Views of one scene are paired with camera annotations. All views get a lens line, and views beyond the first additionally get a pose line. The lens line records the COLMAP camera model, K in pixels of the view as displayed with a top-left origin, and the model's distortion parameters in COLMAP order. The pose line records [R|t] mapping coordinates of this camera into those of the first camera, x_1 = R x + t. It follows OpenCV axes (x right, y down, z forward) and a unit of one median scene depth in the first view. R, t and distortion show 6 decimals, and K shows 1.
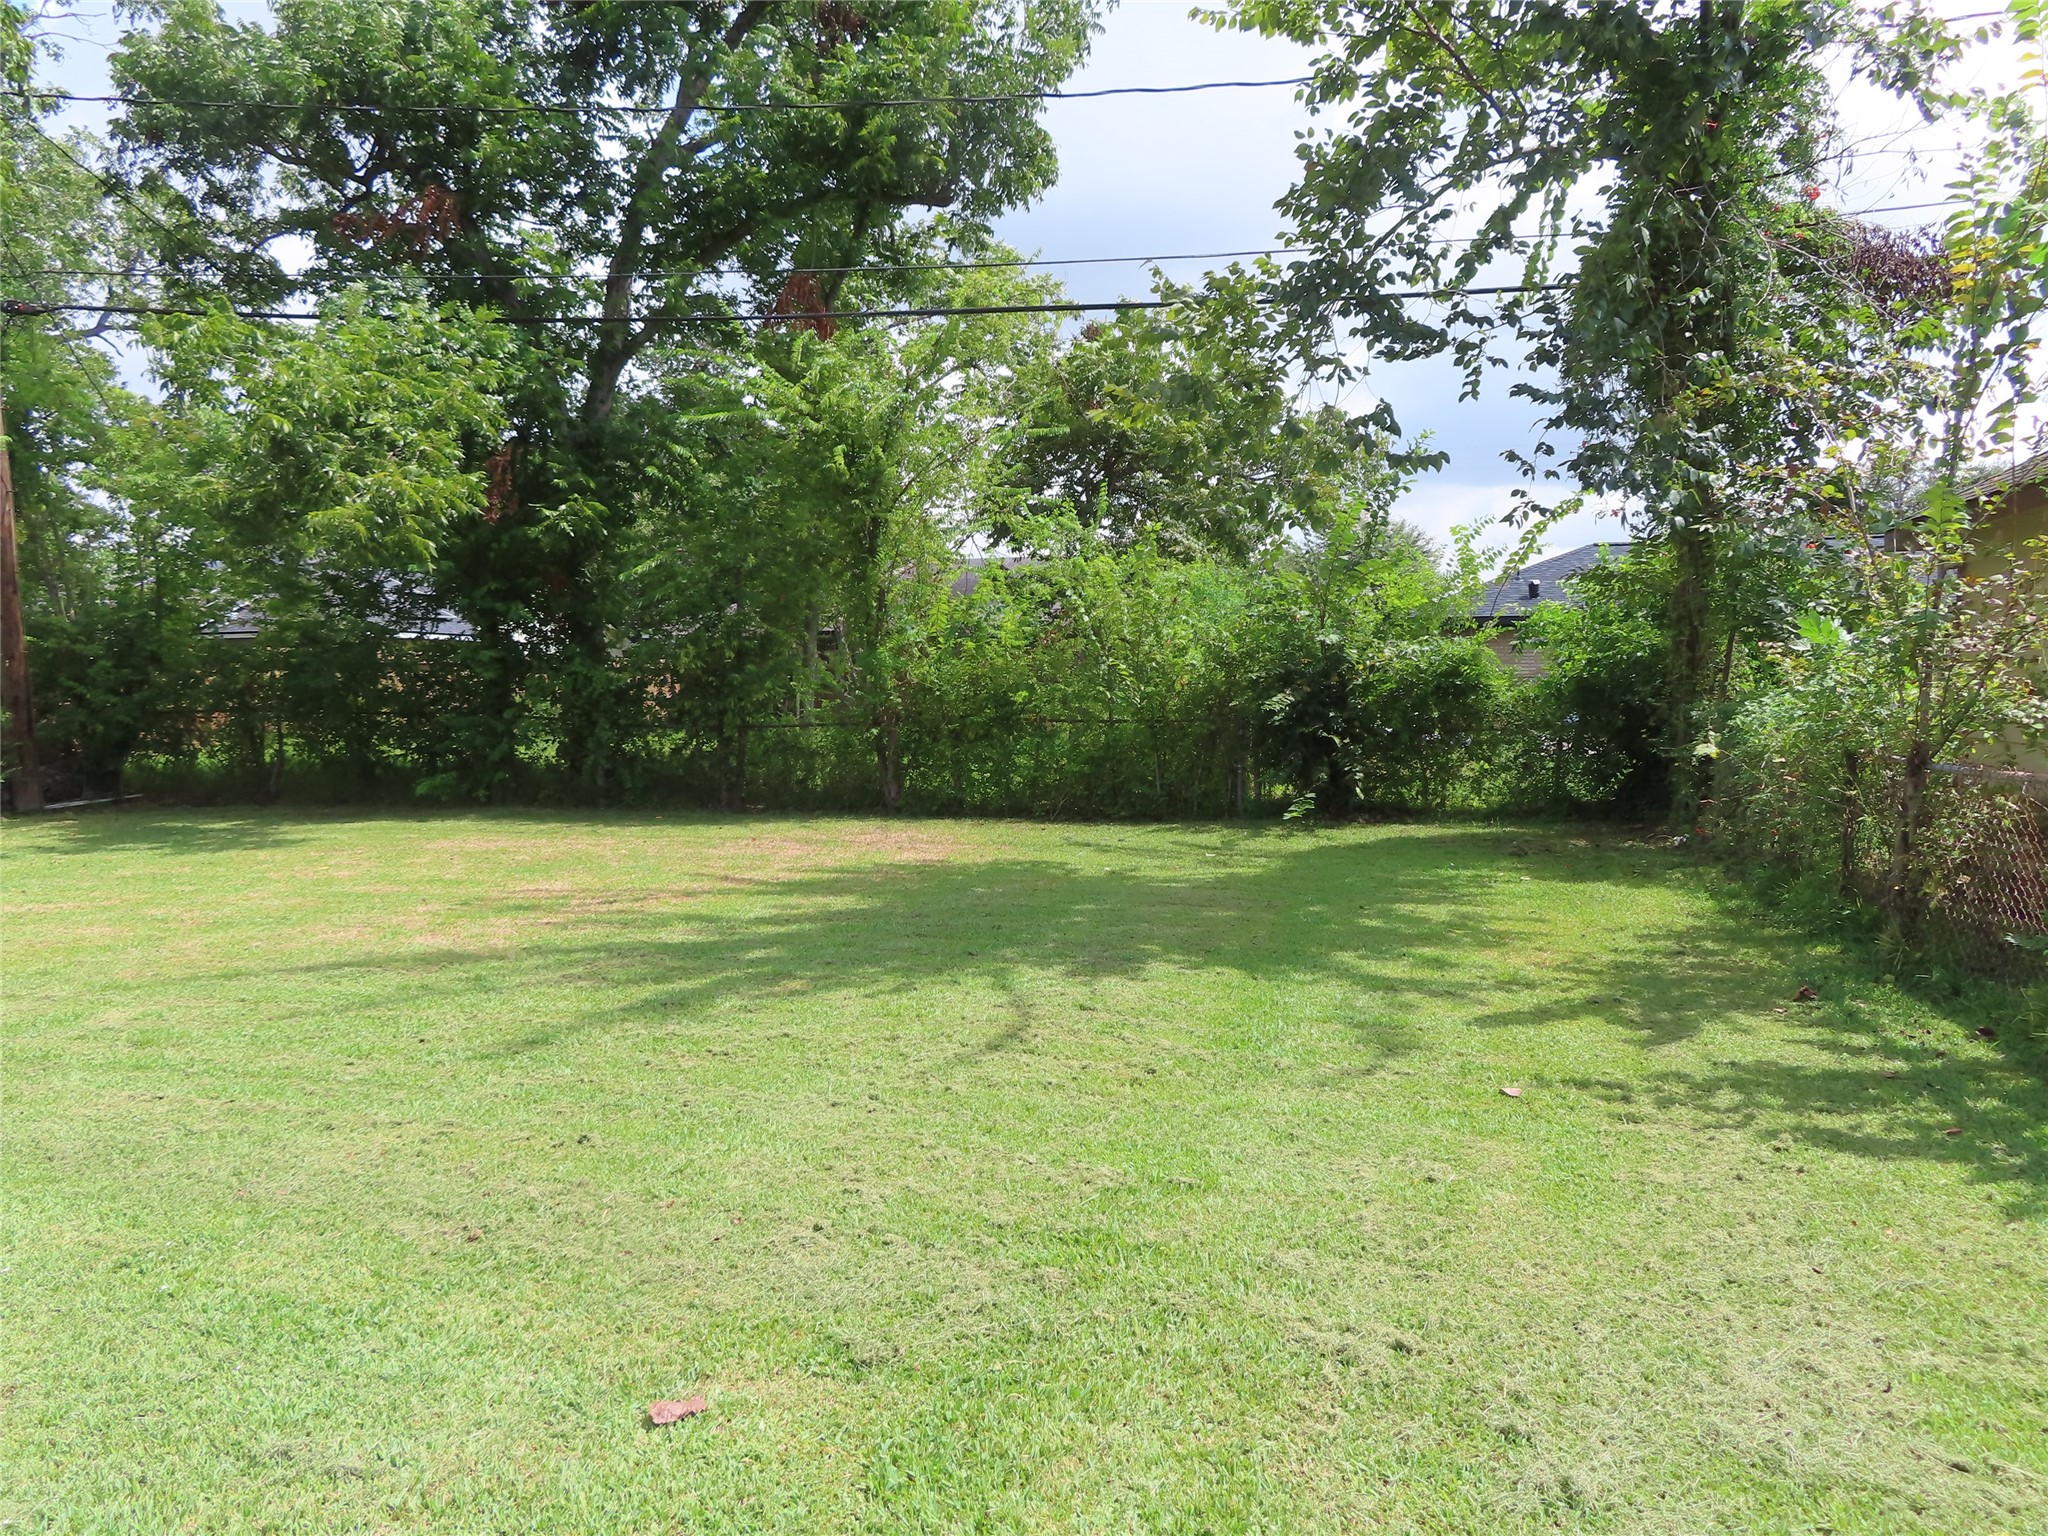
lens RADIAL K [[1469.0, 0, 1022.5], [0, 1469.0, 766.6], [0, 0, 1]] dist [-0.005537, -0.001755]
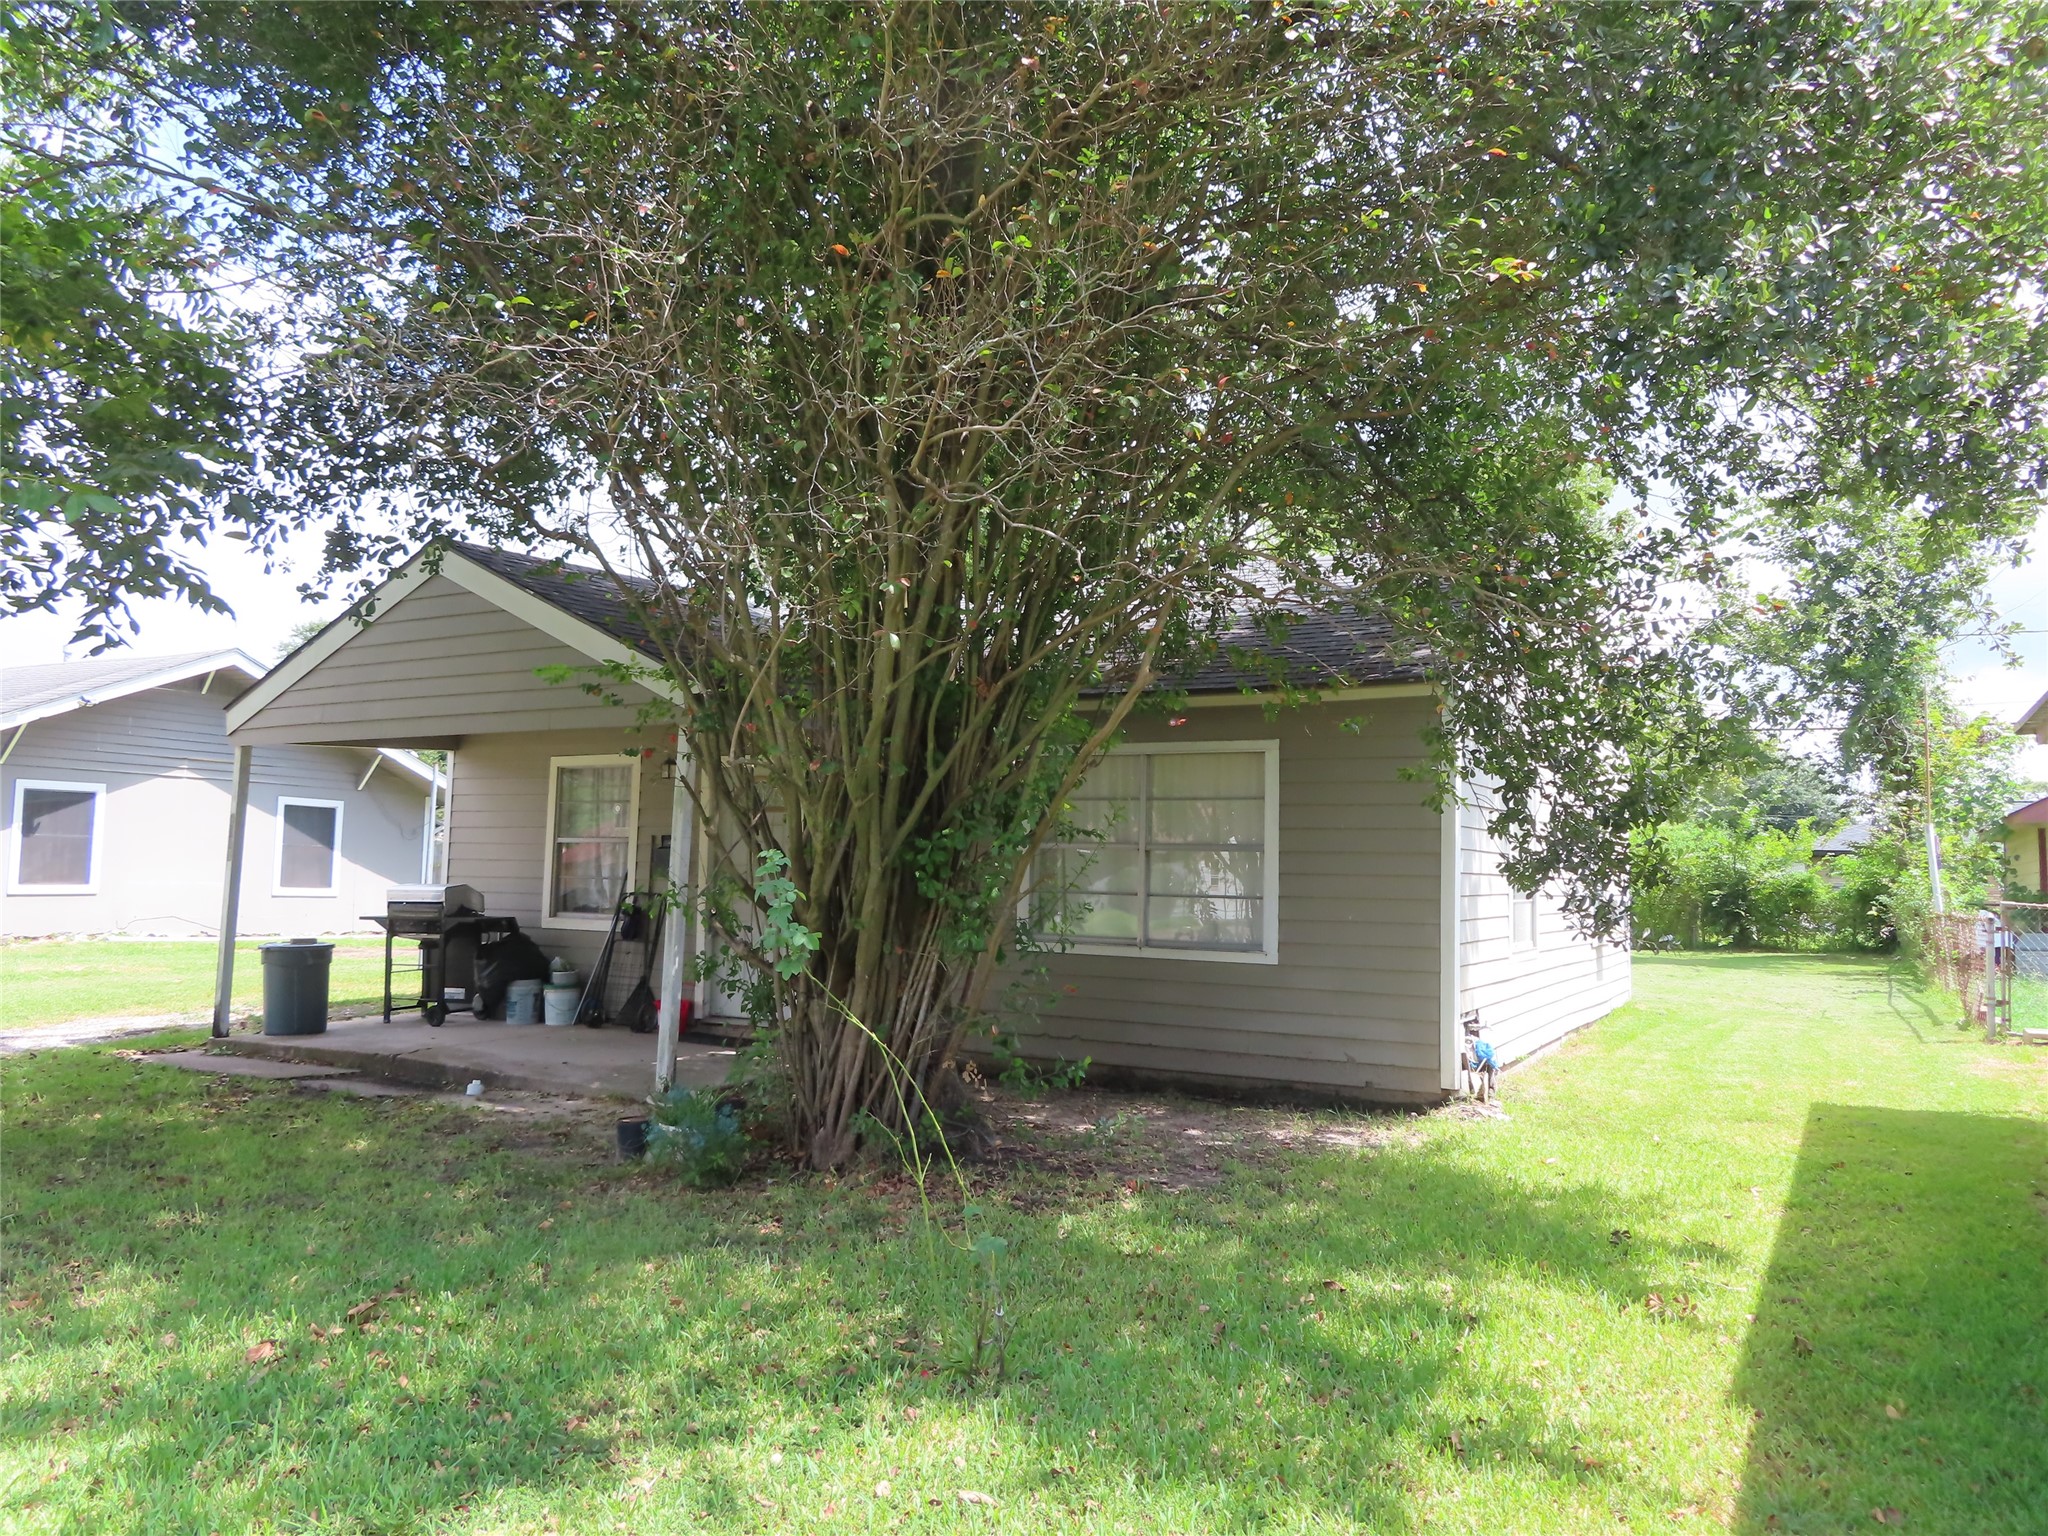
lens RADIAL K [[1469.0, 0, 1027.4], [0, 1469.0, 769.5], [0, 0, 1]] dist [-0.005537, -0.001755]
pose [[0.970483, 0.011040, -0.240918, -0.293679], [-0.043405, 0.990636, -0.129449, 0.095005], [0.237232, 0.136085, 0.961874, -1.371530]]
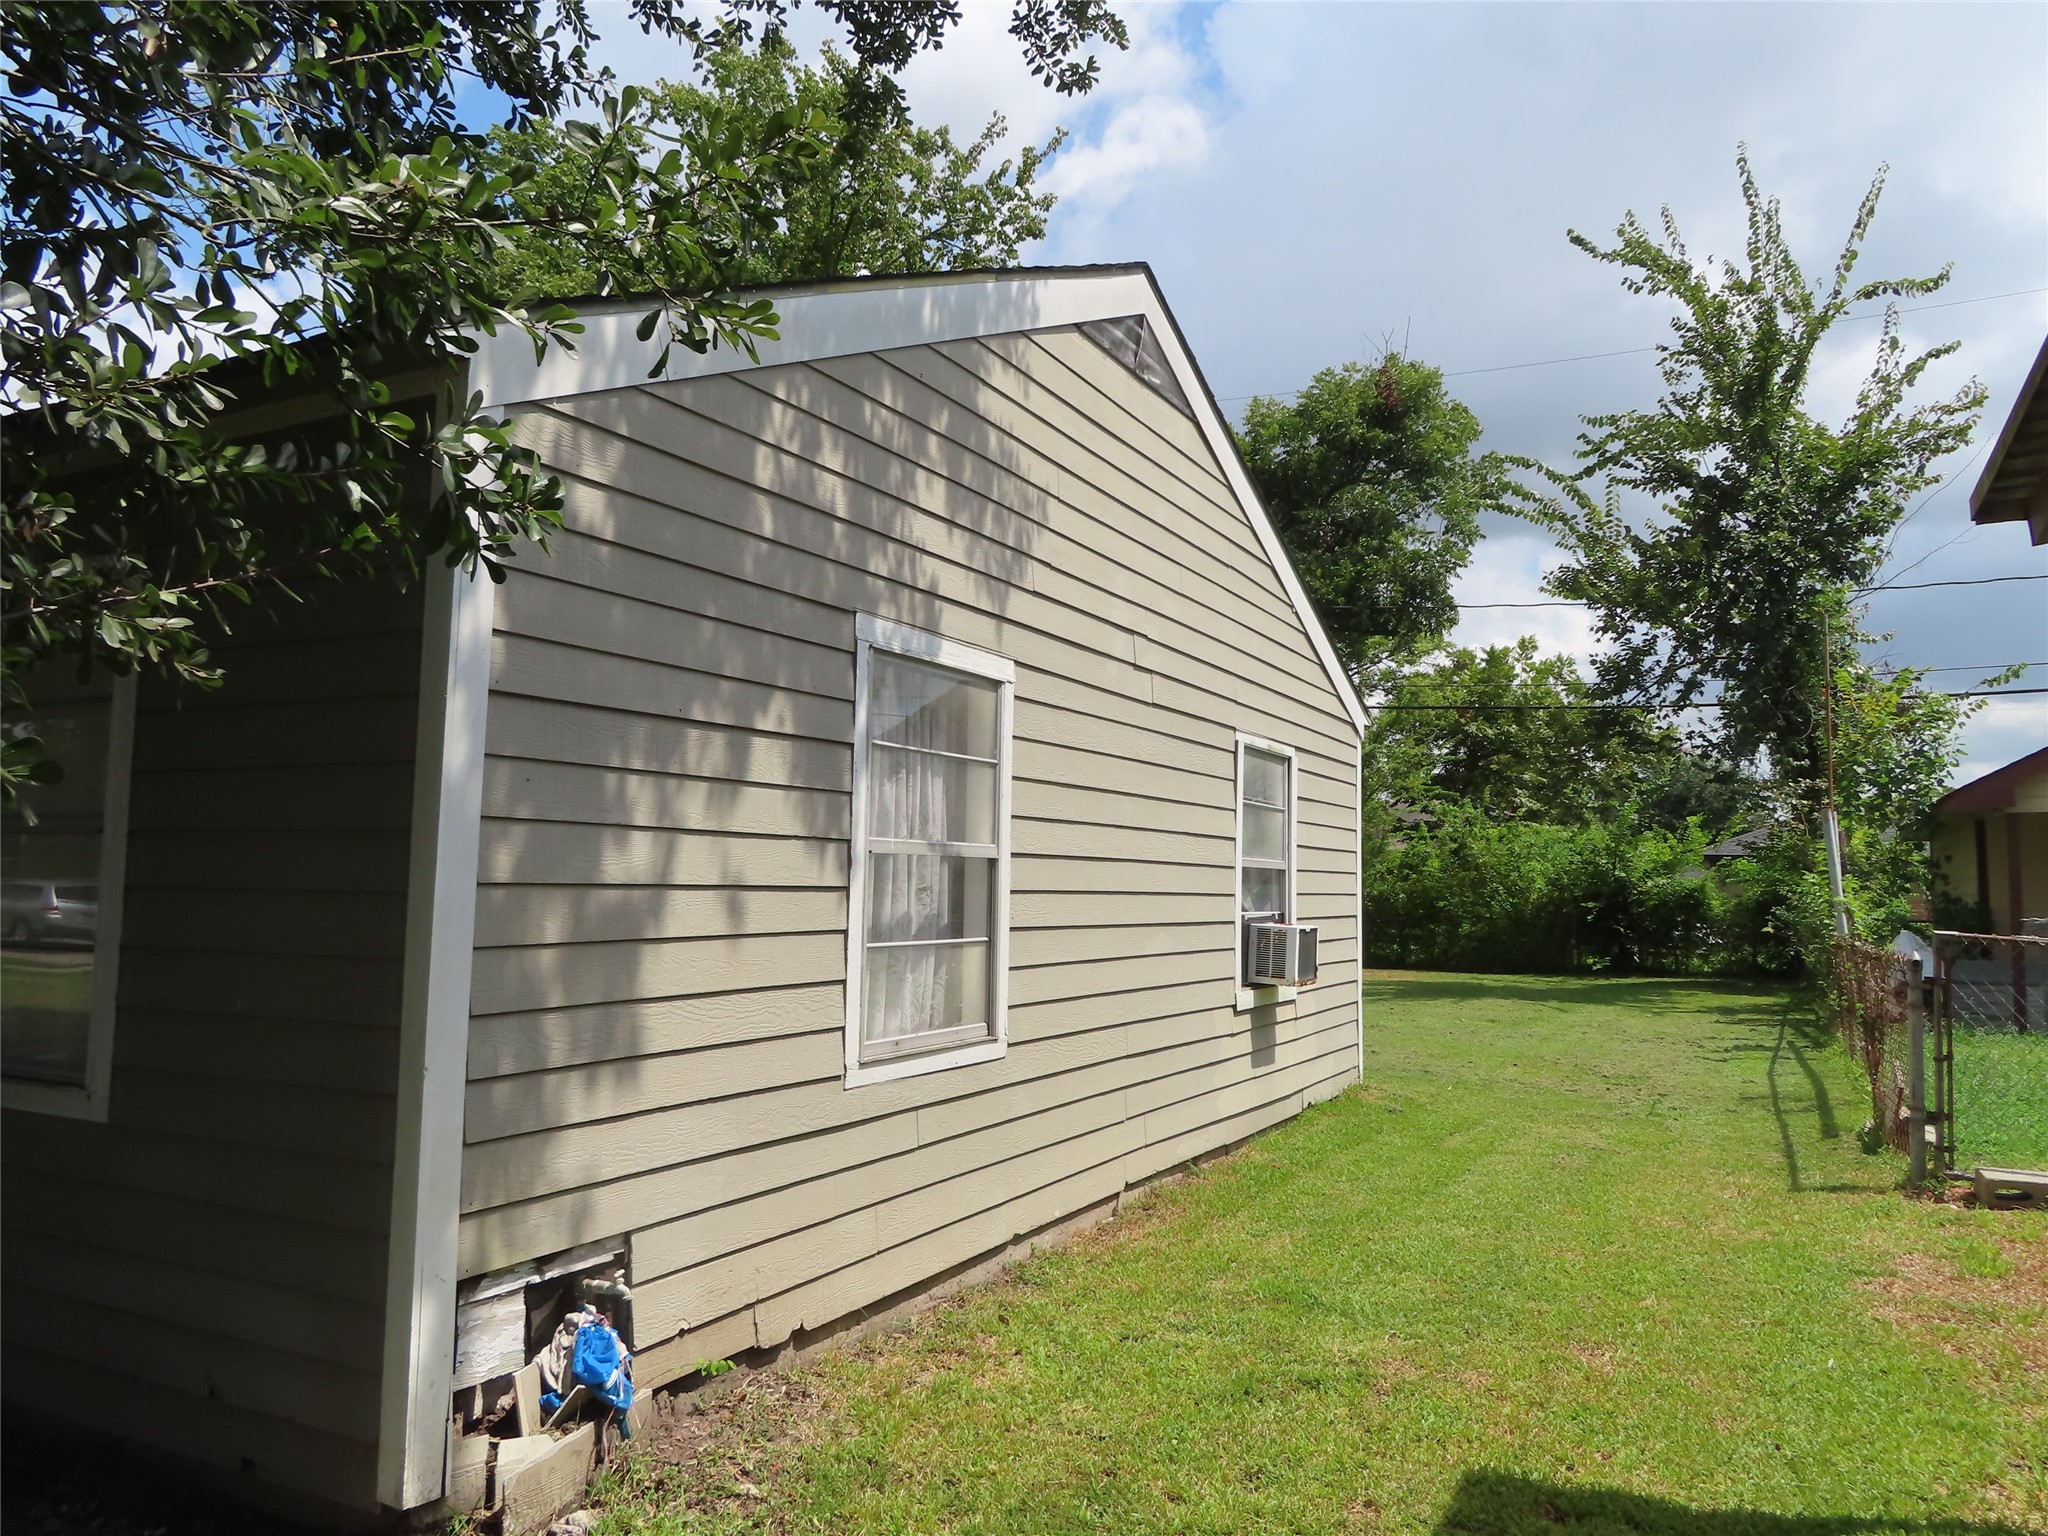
lens RADIAL K [[1469.0, 0, 1026.0], [0, 1469.0, 758.7], [0, 0, 1]] dist [-0.005537, -0.001755]
pose [[0.978698, 0.007064, -0.205183, -0.137371], [-0.037490, 0.988752, -0.144787, 0.060445], [0.201852, 0.149395, 0.967955, -0.930029]]
